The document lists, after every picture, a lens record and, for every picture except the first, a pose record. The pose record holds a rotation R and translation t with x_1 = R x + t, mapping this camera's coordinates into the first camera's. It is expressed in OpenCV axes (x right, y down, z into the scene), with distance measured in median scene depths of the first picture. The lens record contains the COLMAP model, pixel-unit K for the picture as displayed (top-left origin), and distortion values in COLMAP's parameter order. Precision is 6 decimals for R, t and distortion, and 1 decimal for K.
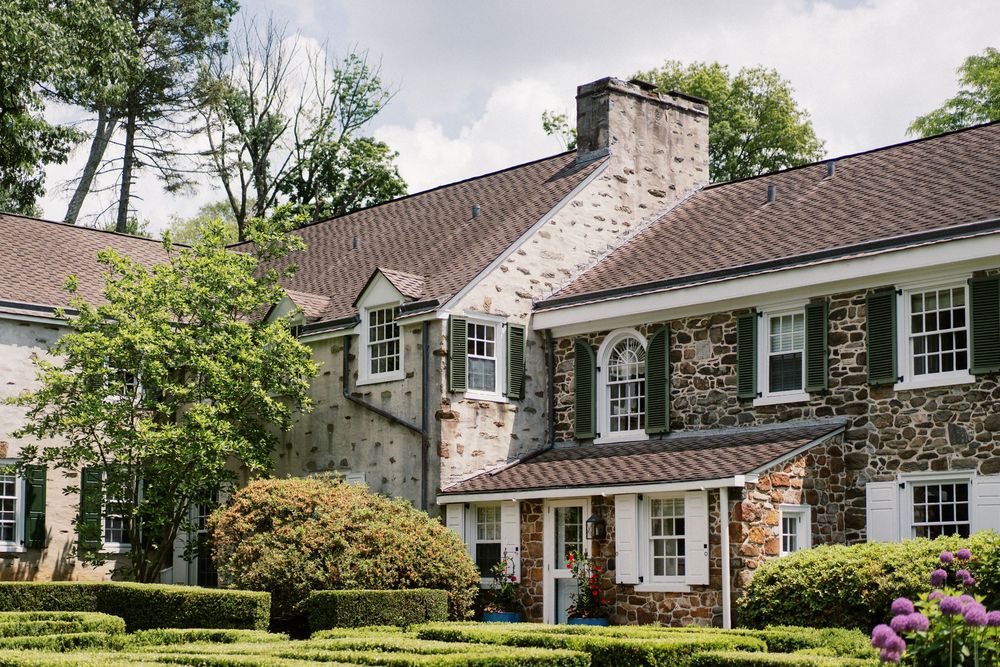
lens RADIAL K [[1637.7, 0, 499.5], [0, 1637.7, 334.7], [0, 0, 1]] dist [-0.028333, 0.000000]
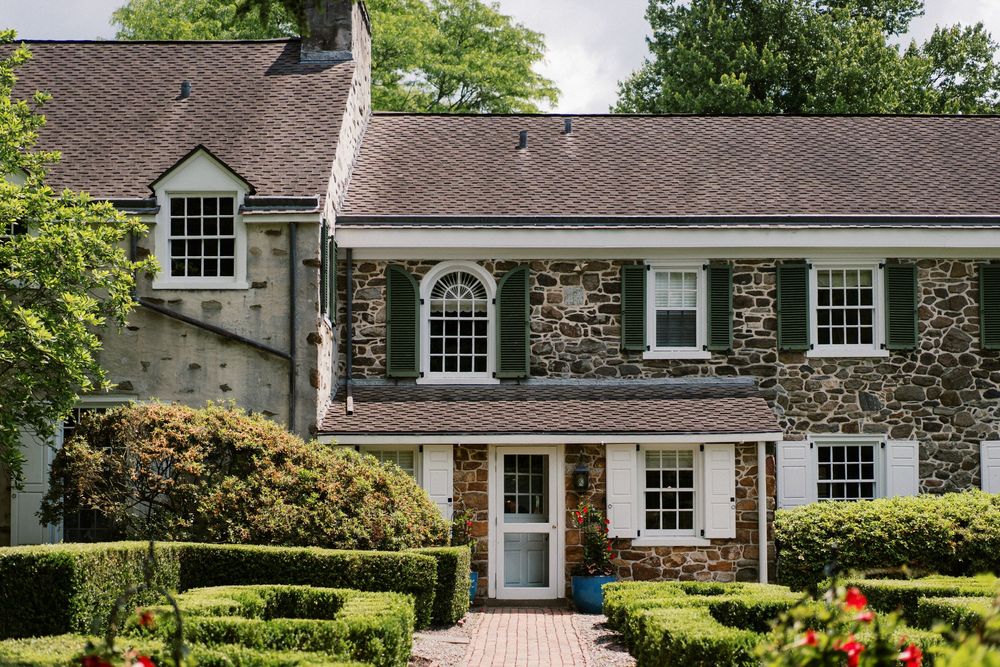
lens RADIAL K [[1637.7, 0, 499.7], [0, 1637.7, 332.9], [0, 0, 1]] dist [-0.028333, 0.000000]
pose [[0.648330, 0.086296, 0.756453, -0.664546], [-0.106926, 0.994029, -0.021756, 0.059787], [-0.753814, -0.066780, 0.653686, 0.424238]]
